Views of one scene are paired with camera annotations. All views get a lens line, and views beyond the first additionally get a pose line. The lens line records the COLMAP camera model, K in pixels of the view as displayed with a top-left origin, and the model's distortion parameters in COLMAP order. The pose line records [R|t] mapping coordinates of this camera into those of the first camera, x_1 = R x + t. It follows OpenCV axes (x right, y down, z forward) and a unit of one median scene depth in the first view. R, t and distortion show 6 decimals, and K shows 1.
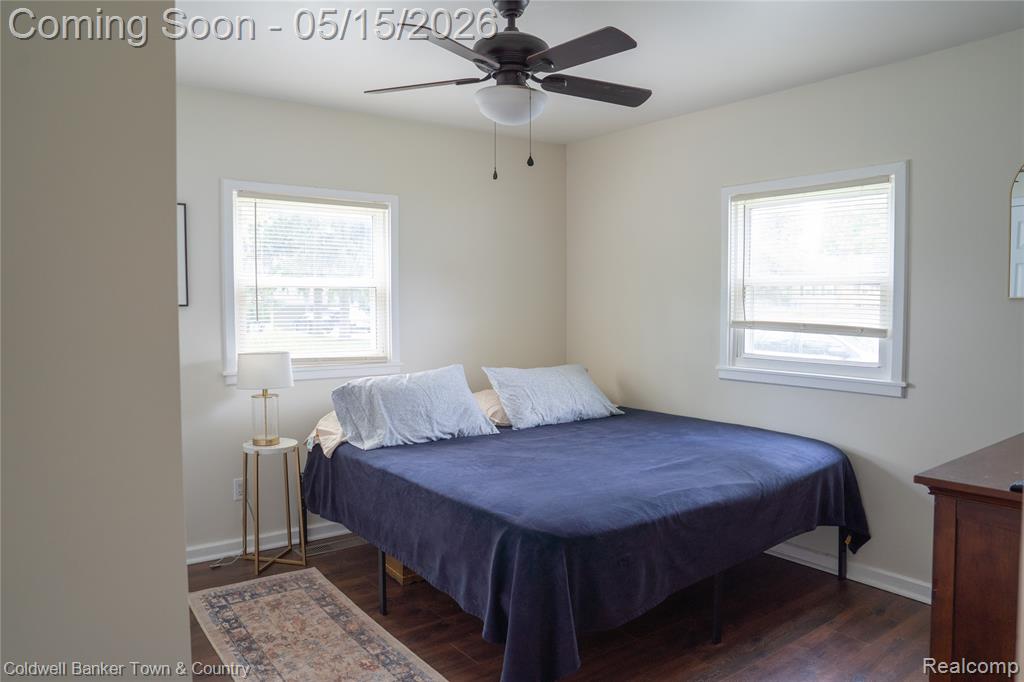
lens RADIAL K [[734.2, 0, 508.3], [0, 734.2, 348.1], [0, 0, 1]] dist [-0.121357, 0.101253]
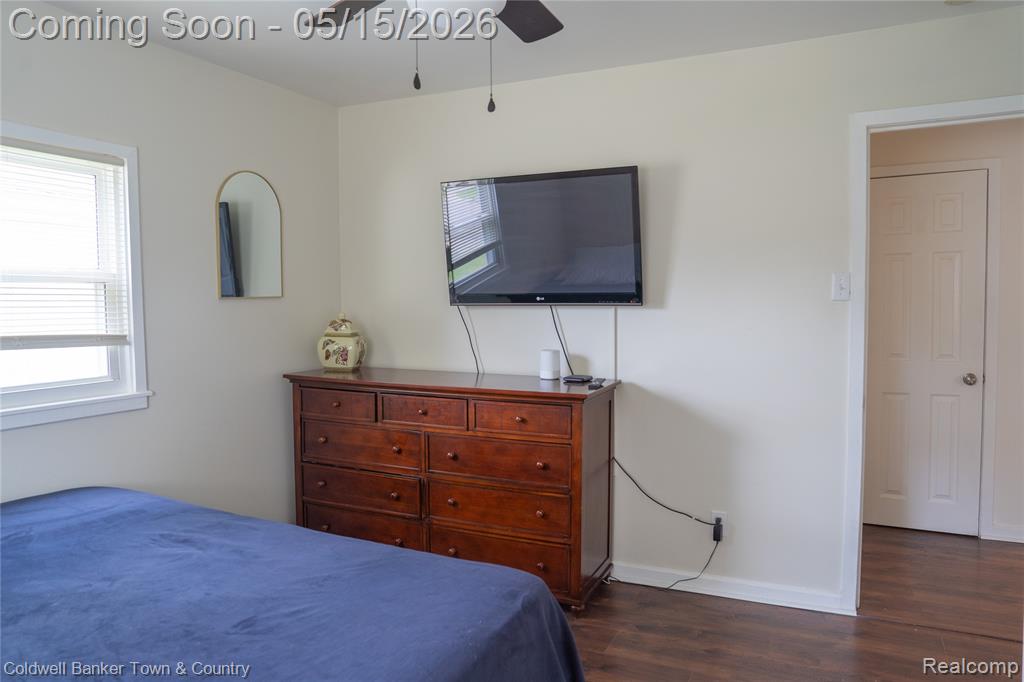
lens RADIAL K [[734.2, 0, 508.3], [0, 734.2, 348.1], [0, 0, 1]] dist [-0.121357, 0.101253]
pose [[-0.441756, -0.052733, 0.895584, -0.460947], [0.062813, 0.994003, 0.089511, -0.058926], [-0.894934, 0.095796, -0.435794, 0.965214]]
